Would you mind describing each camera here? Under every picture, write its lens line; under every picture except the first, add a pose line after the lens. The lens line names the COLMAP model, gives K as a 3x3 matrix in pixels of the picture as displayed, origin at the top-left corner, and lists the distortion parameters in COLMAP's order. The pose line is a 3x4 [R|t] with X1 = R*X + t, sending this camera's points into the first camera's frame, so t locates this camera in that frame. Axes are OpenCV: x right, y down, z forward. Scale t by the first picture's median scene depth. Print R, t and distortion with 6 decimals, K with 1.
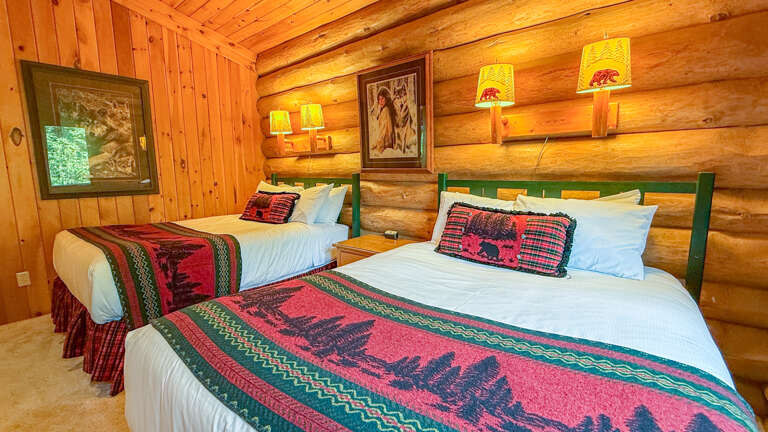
lens RADIAL K [[319.8, 0, 380.0], [0, 319.8, 213.2], [0, 0, 1]] dist [0.002075, -0.000311]
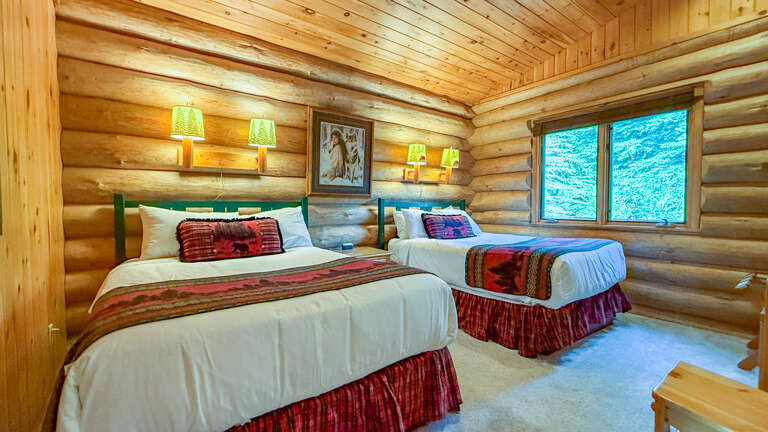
lens RADIAL K [[319.8, 0, 377.0], [0, 319.8, 216.6], [0, 0, 1]] dist [0.002075, -0.000311]
pose [[0.258957, -0.024100, 0.965588, -1.169477], [0.123262, 0.992340, -0.008290, -0.023867], [-0.957991, 0.121167, 0.259944, 0.563521]]
